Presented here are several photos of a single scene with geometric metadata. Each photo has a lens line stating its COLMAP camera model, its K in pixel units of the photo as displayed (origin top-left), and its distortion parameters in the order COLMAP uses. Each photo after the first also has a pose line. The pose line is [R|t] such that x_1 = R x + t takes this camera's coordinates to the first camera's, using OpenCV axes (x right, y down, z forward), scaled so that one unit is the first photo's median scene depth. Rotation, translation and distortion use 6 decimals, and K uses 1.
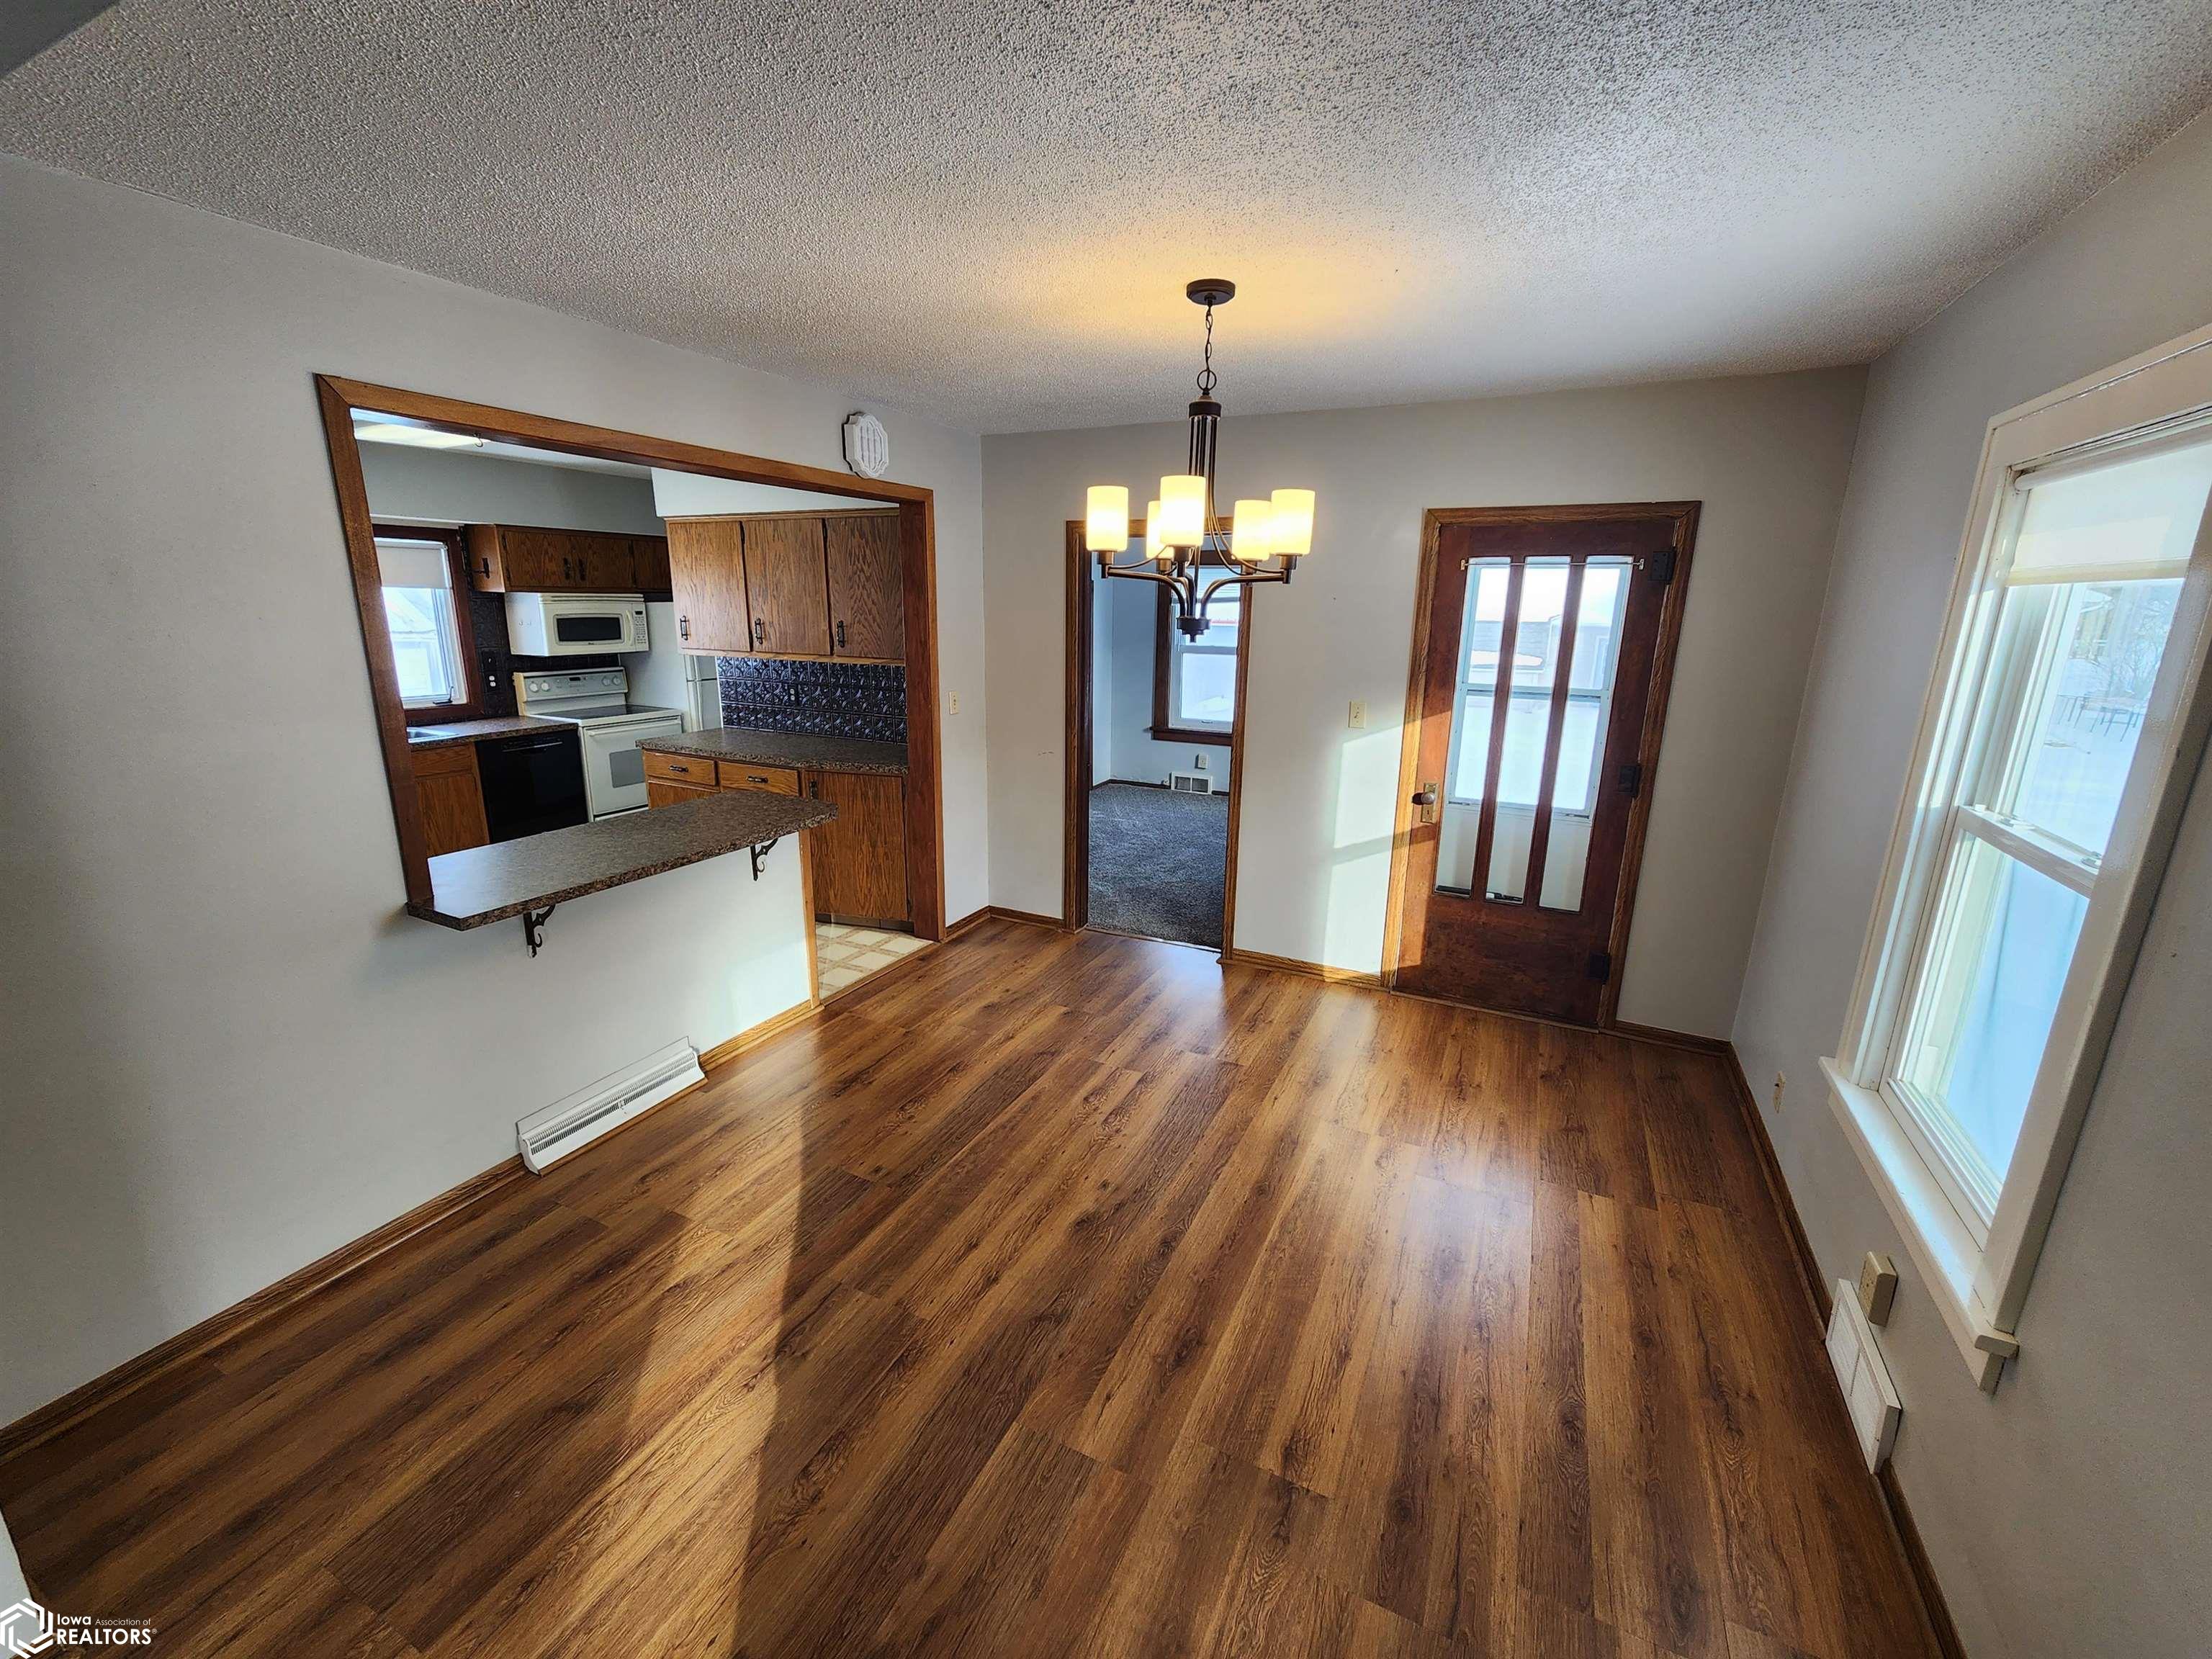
lens RADIAL K [[907.6, 0, 1102.7], [0, 907.6, 823.5], [0, 0, 1]] dist [0.001345, -0.001537]
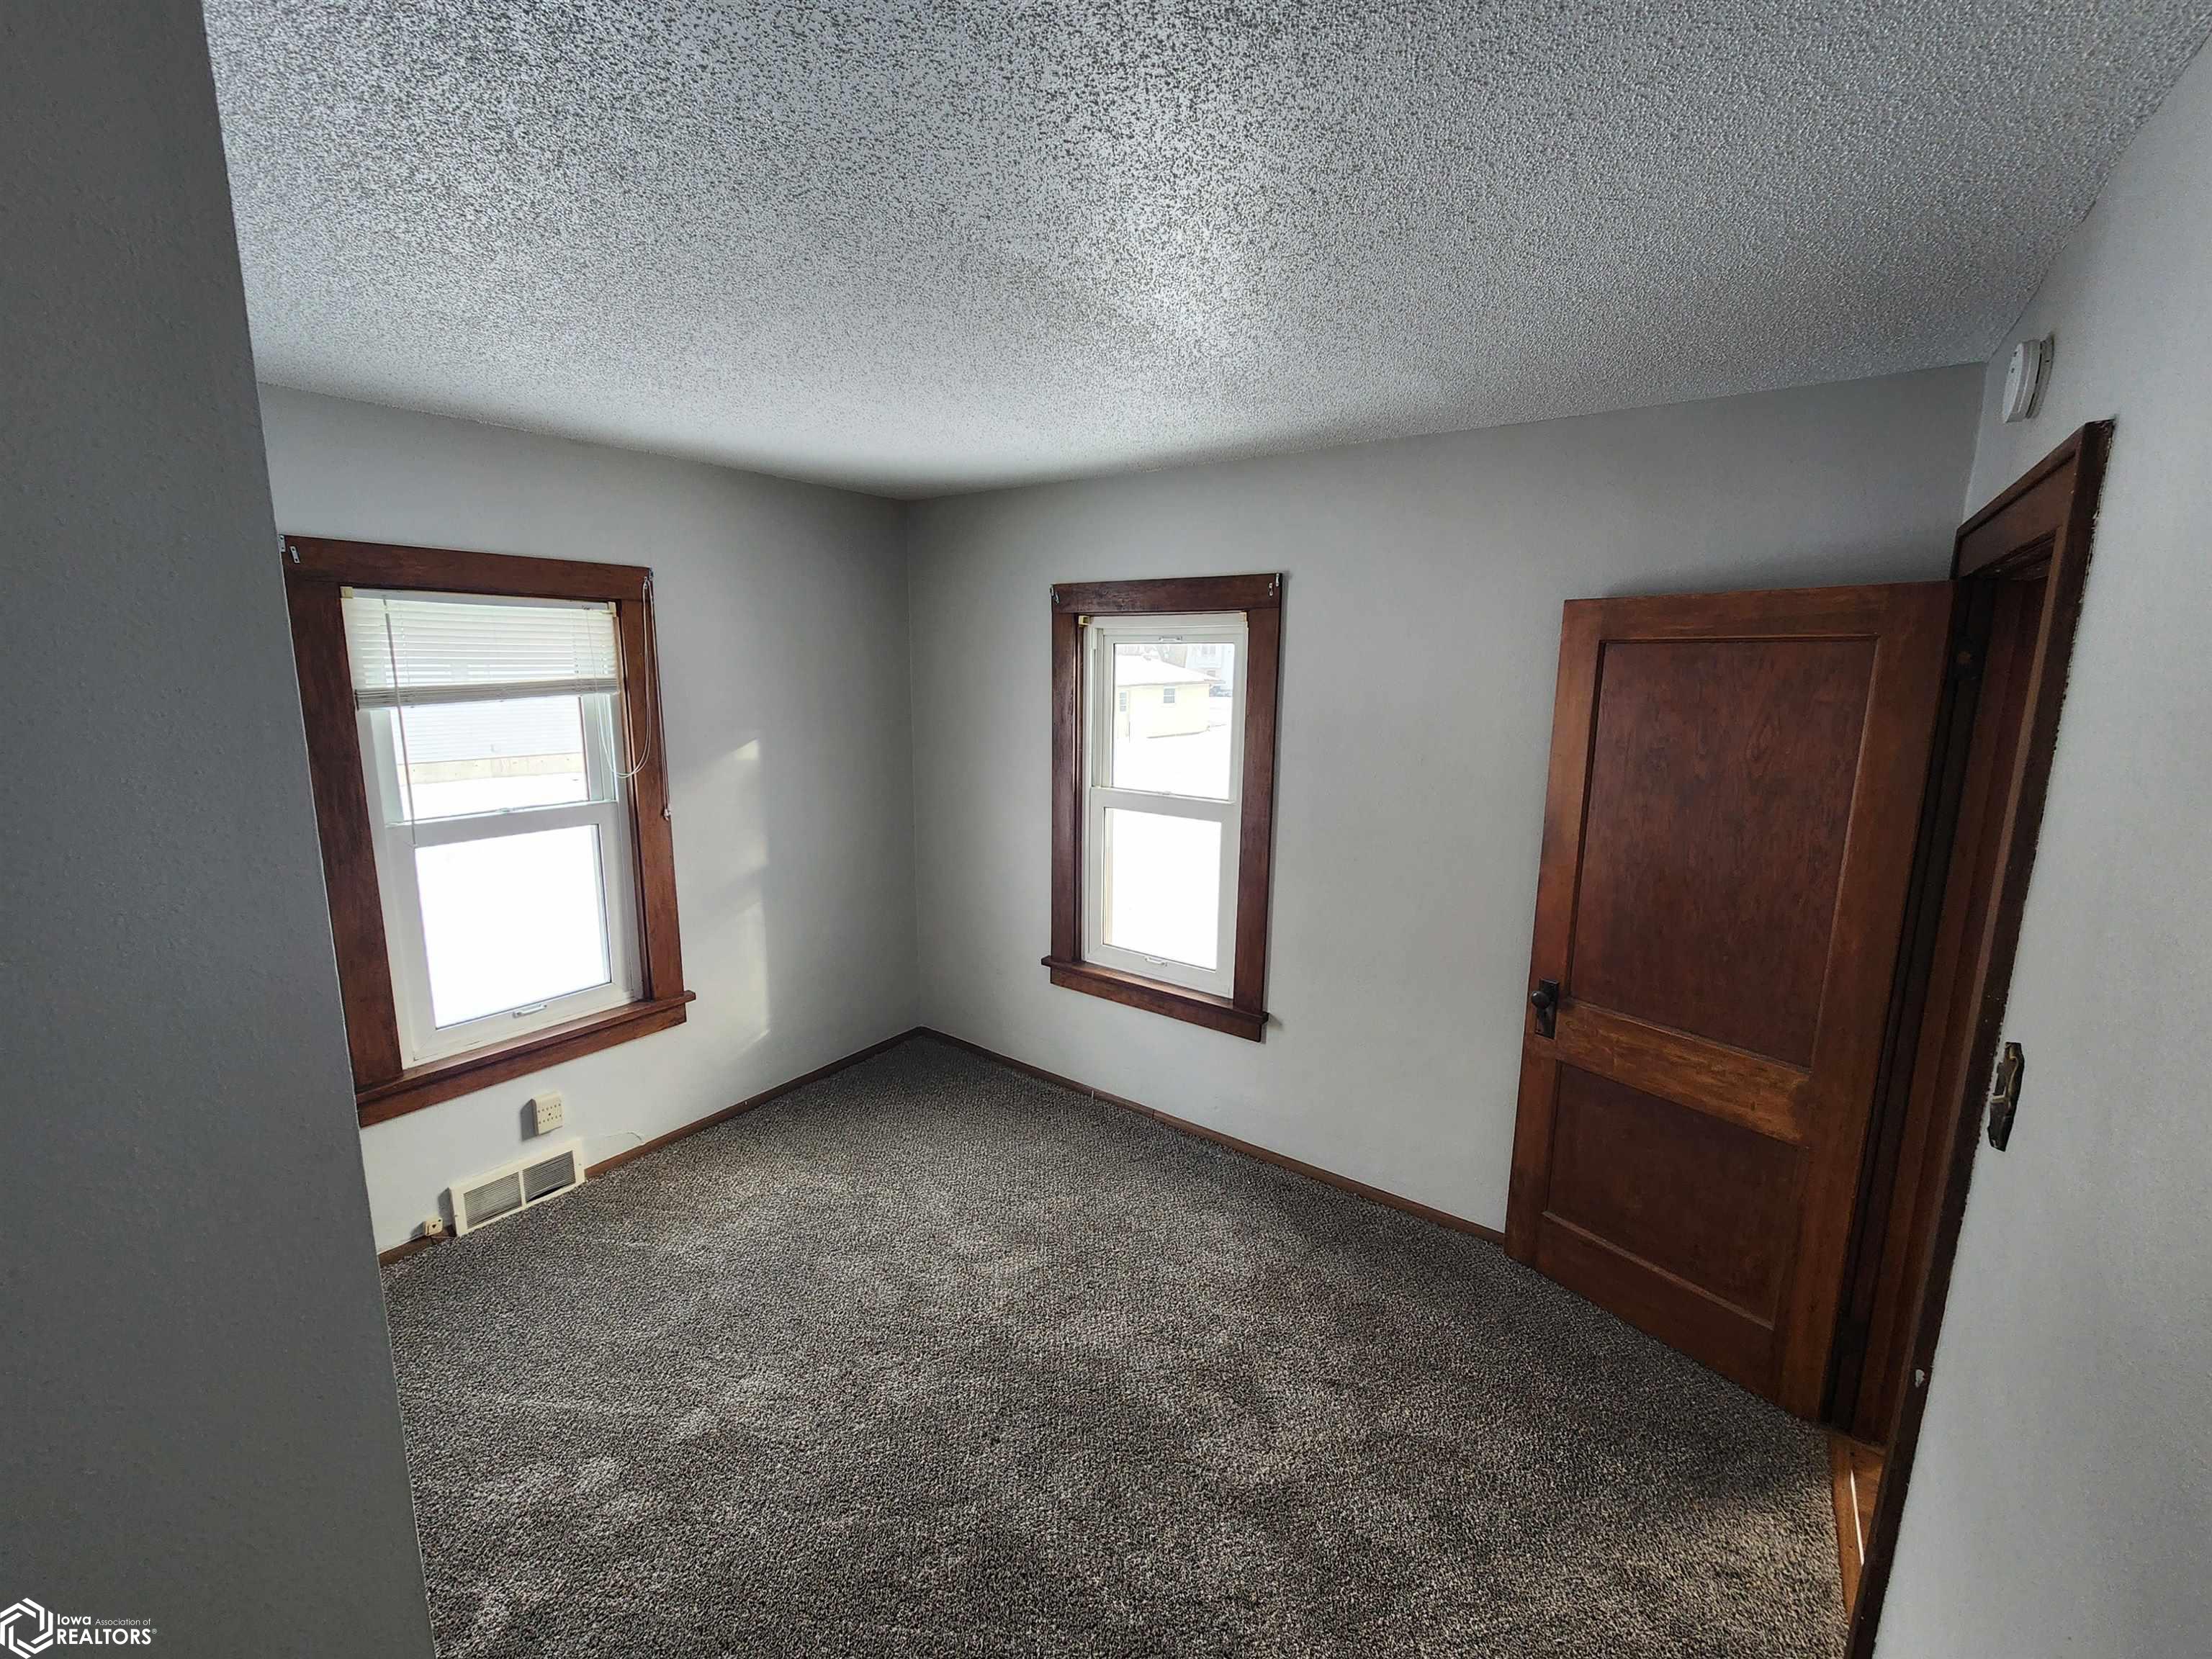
lens RADIAL K [[907.6, 0, 1110.3], [0, 907.6, 819.8], [0, 0, 1]] dist [0.001345, -0.001537]
pose [[0.172658, -0.177202, 0.968911, -0.386287], [0.227903, 0.964178, 0.135725, -0.371873], [-0.958253, 0.197384, 0.206858, 1.376916]]
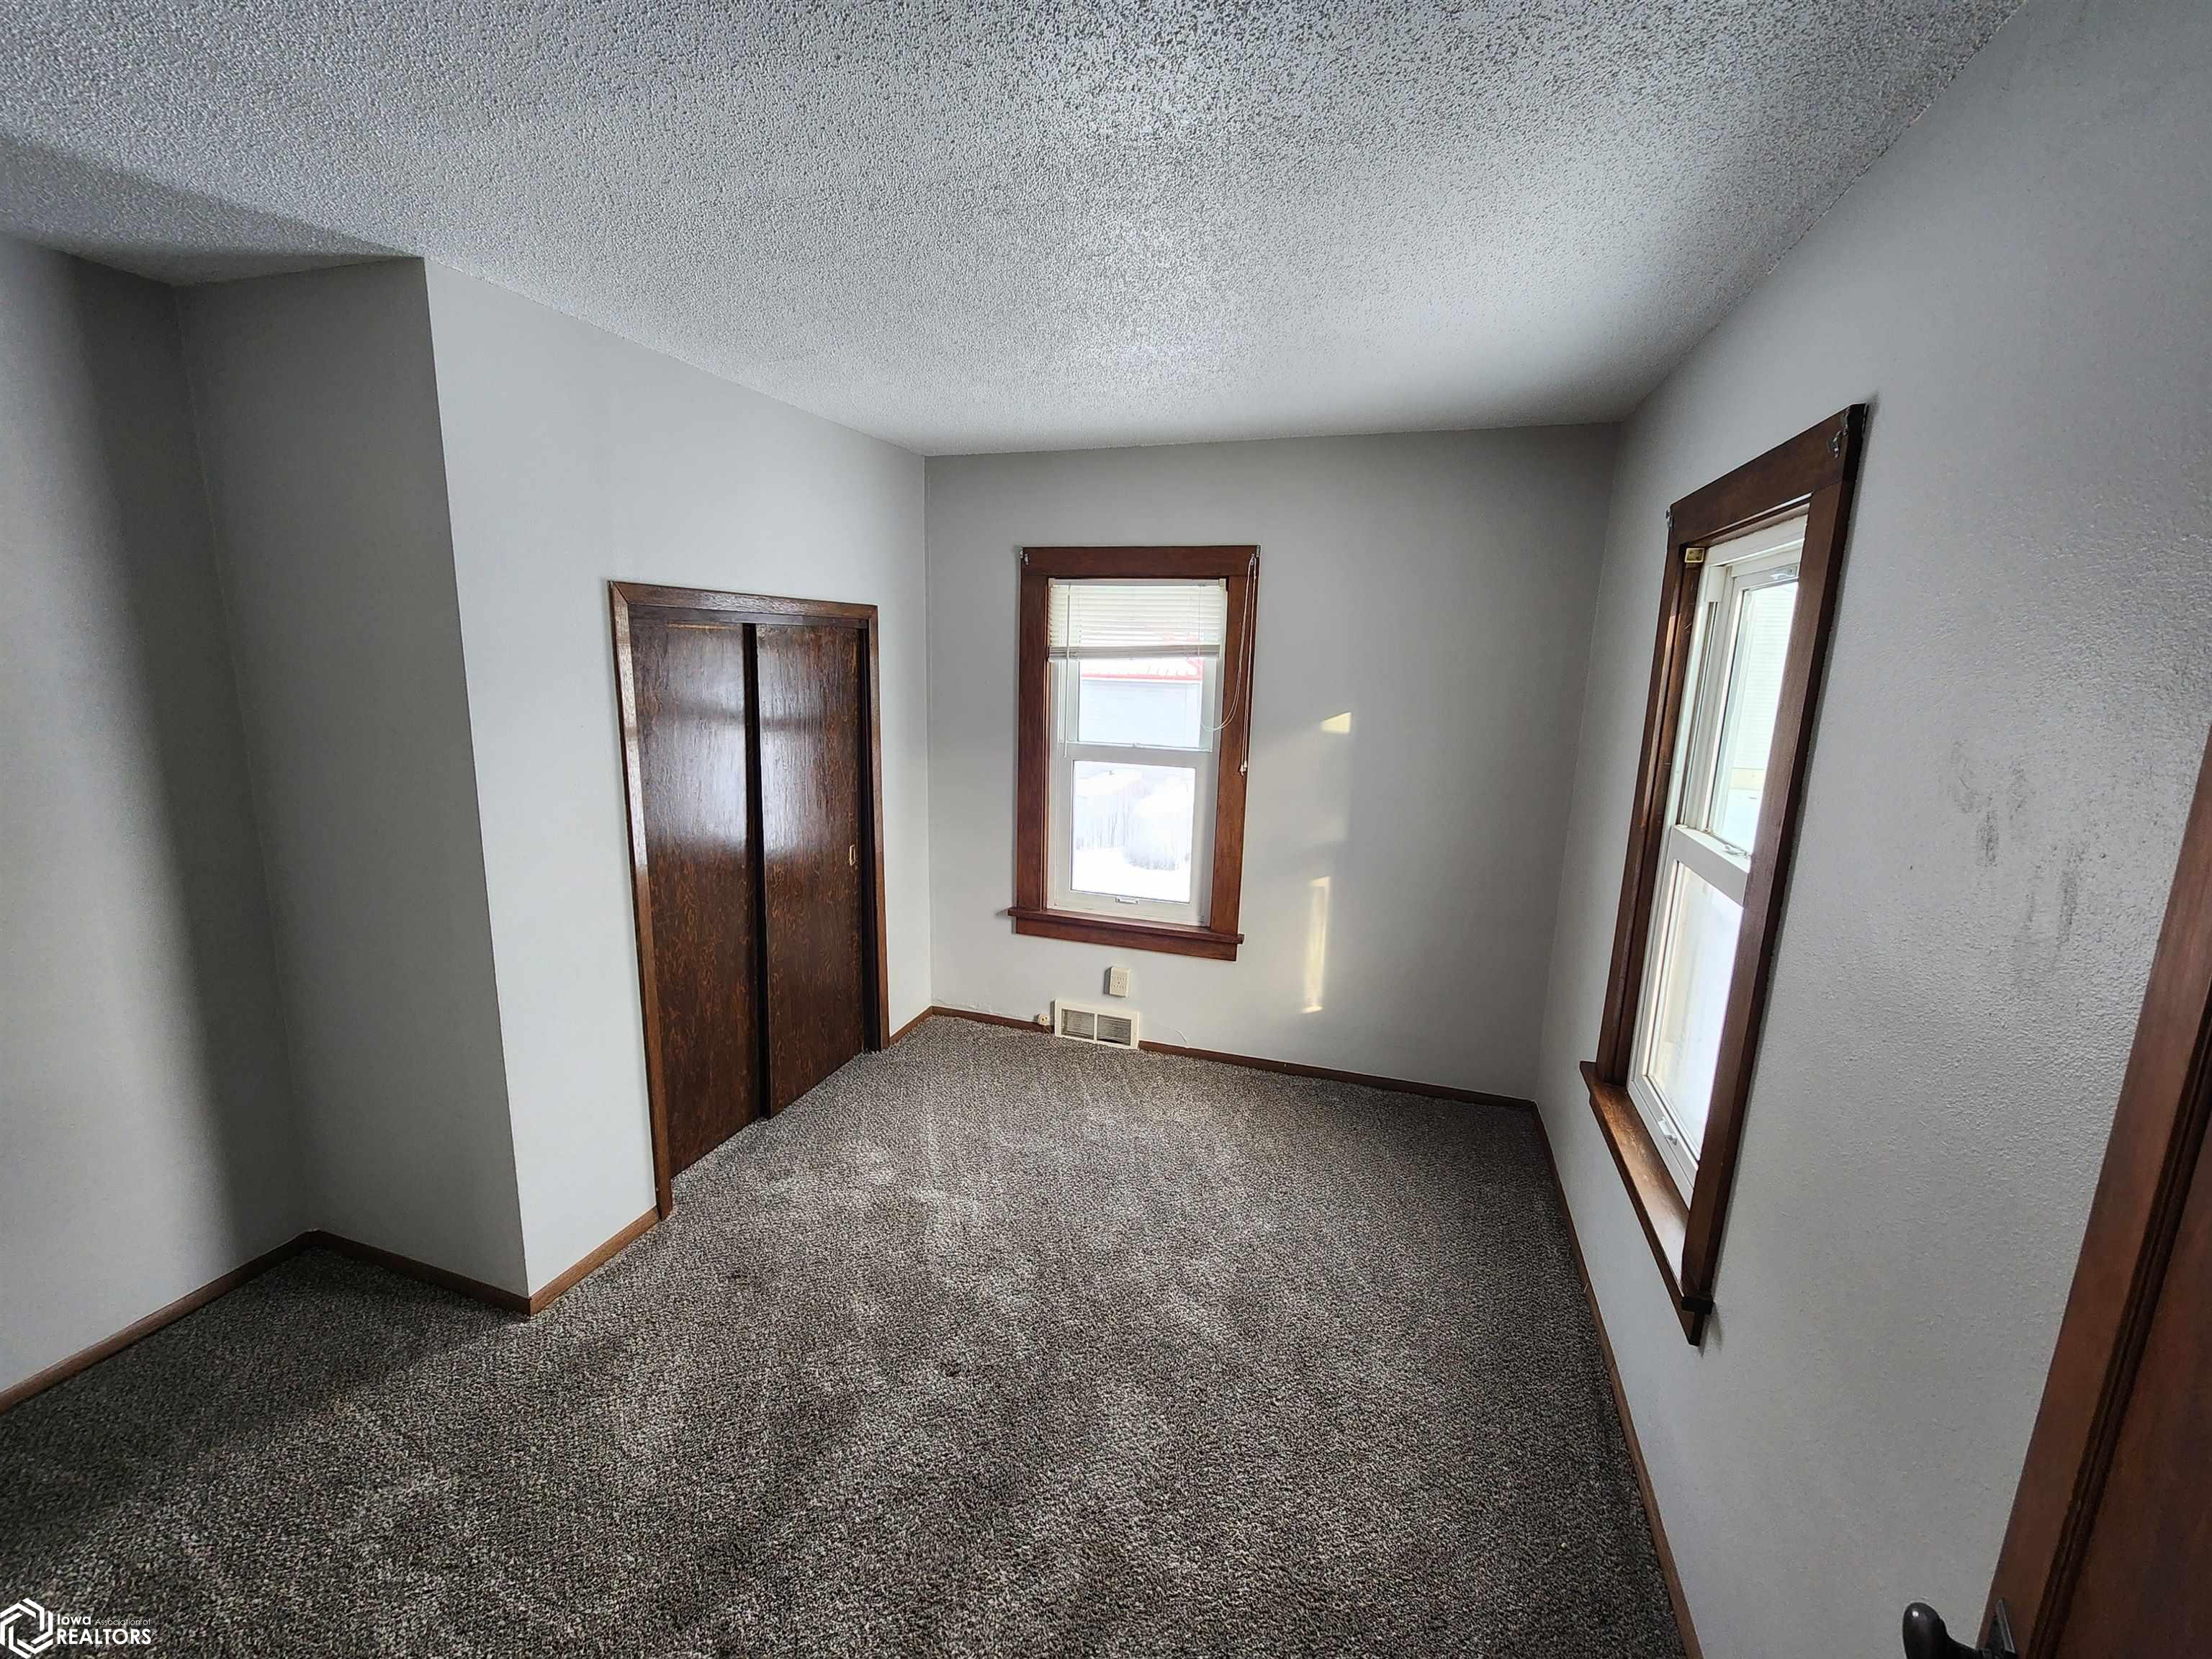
lens RADIAL K [[907.6, 0, 1095.5], [0, 907.6, 821.0], [0, 0, 1]] dist [0.001345, -0.001537]
pose [[0.991114, -0.010221, 0.132621, 0.070137], [0.017352, 0.998458, -0.052731, -0.261564], [-0.131877, 0.054563, 0.989763, 1.060431]]
